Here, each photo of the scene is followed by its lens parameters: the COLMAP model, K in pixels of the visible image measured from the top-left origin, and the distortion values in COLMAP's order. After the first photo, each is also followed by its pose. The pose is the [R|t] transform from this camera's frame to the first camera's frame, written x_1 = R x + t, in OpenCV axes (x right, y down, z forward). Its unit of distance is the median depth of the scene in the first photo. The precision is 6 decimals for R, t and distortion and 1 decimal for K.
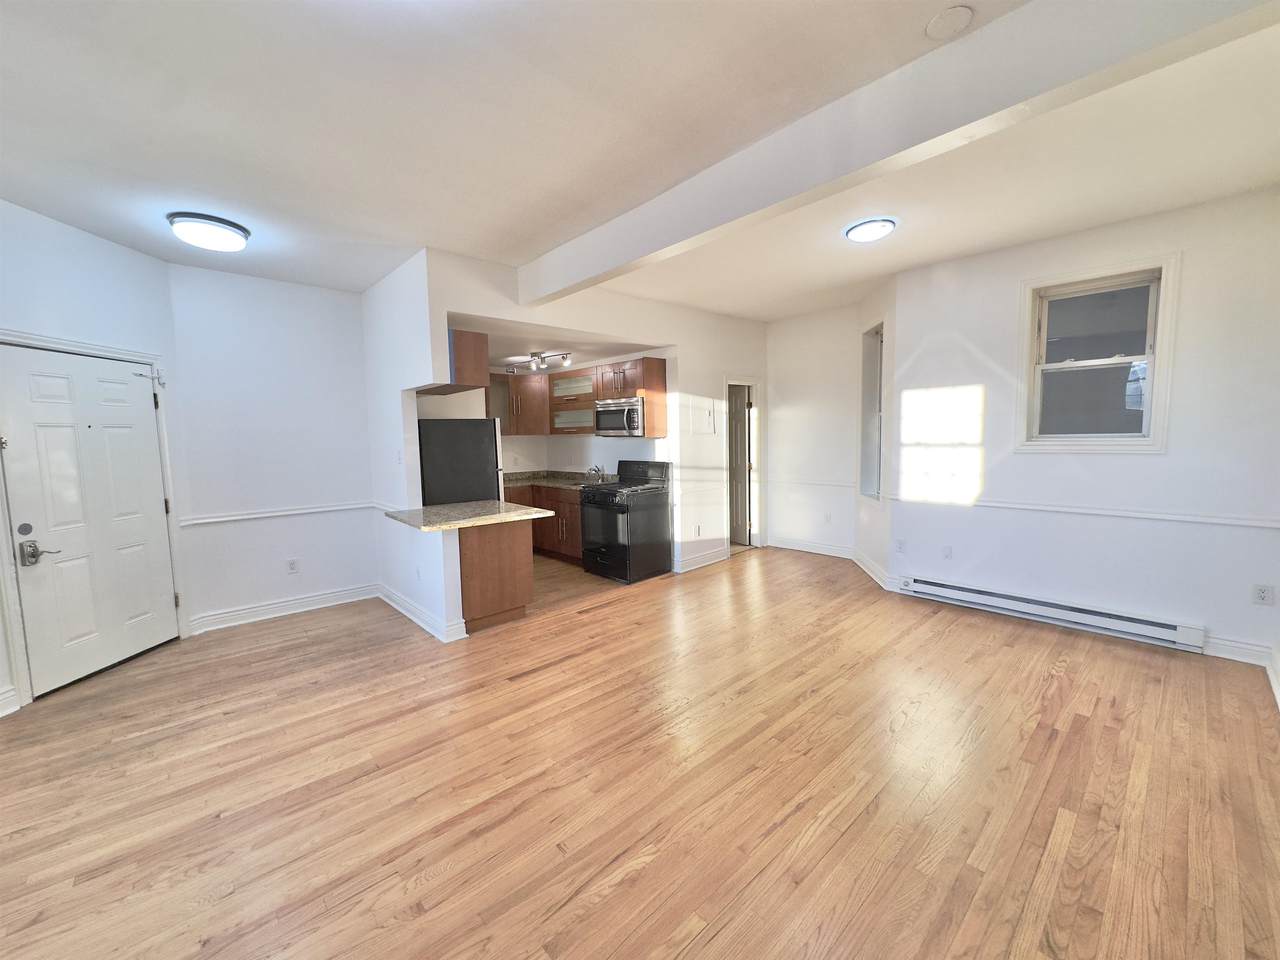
lens RADIAL K [[508.4, 0, 641.9], [0, 508.4, 474.7], [0, 0, 1]] dist [-0.003210, 0.000733]
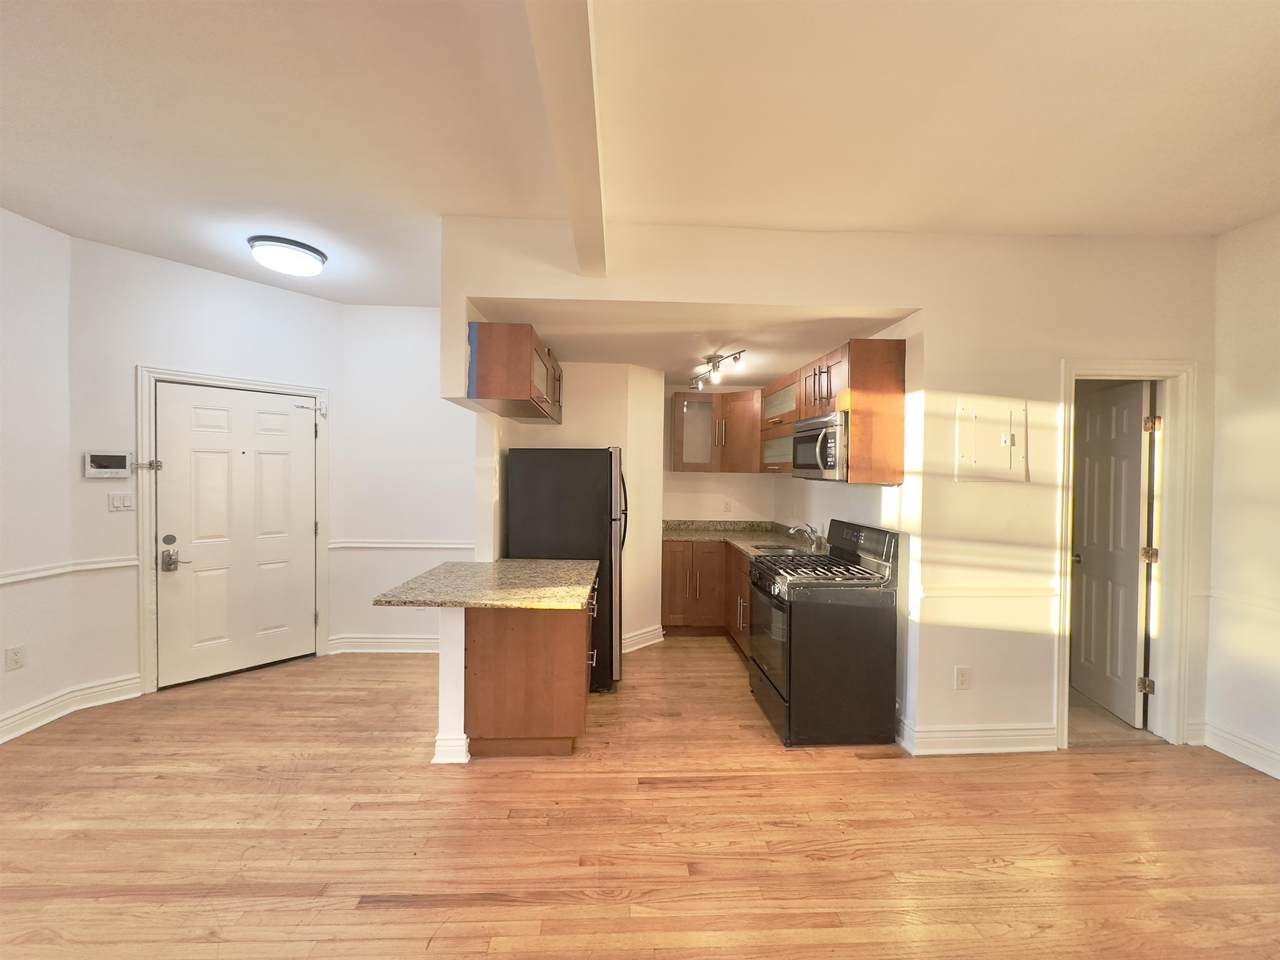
lens RADIAL K [[508.4, 0, 637.1], [0, 508.4, 481.7], [0, 0, 1]] dist [-0.003210, 0.000733]
pose [[0.760223, 0.039433, -0.648465, 0.279872], [-0.077298, 0.996556, -0.030020, -0.059031], [0.645048, 0.072947, 0.760653, 0.647760]]
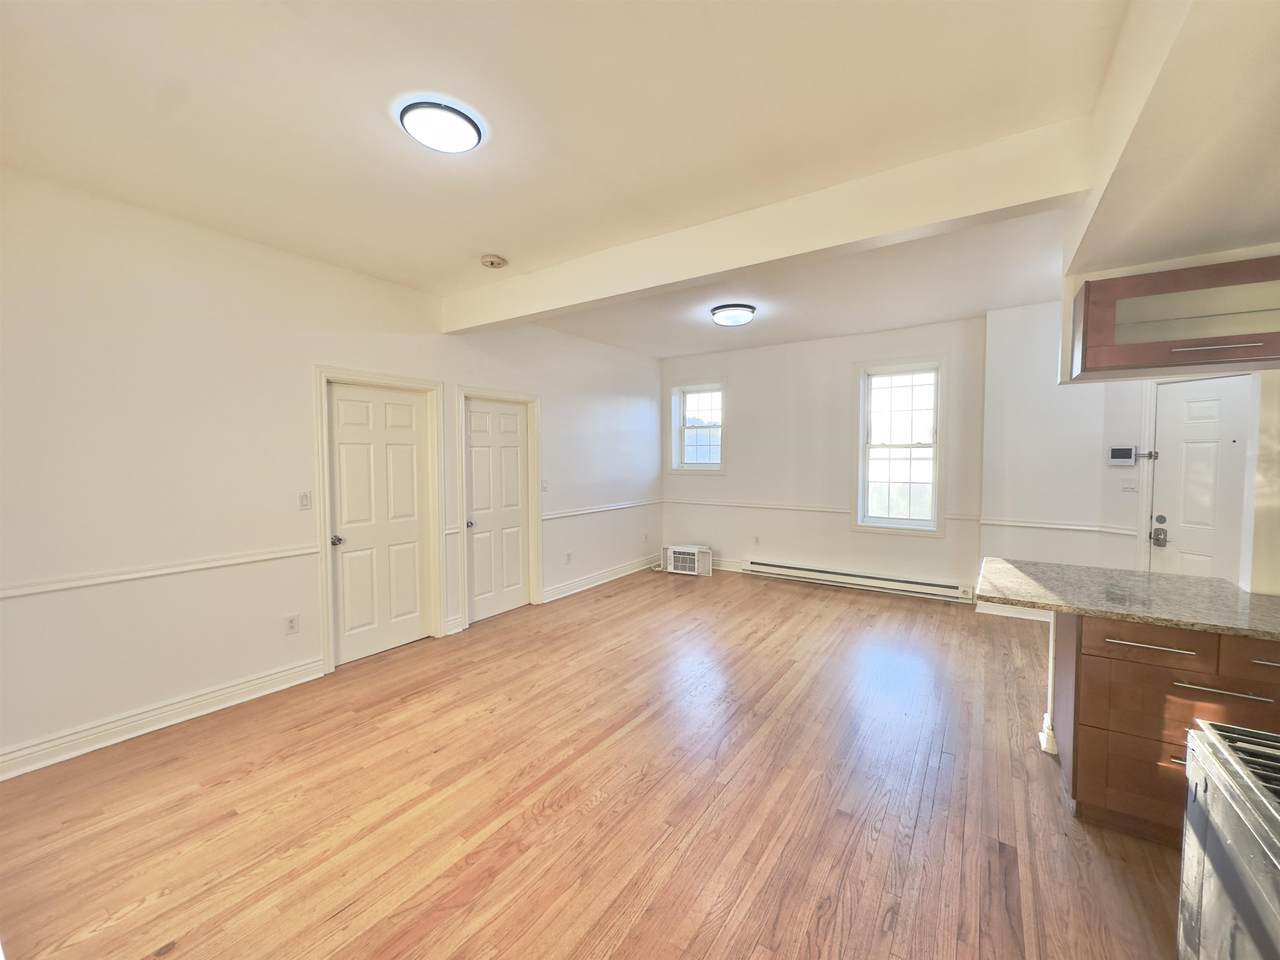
lens RADIAL K [[508.4, 0, 643.4], [0, 508.4, 477.2], [0, 0, 1]] dist [-0.003210, 0.000733]
pose [[-0.973918, 0.030756, -0.224807, 0.346257], [0.003345, 0.992609, 0.121309, -0.139812], [0.226876, 0.117393, -0.966823, 1.607524]]
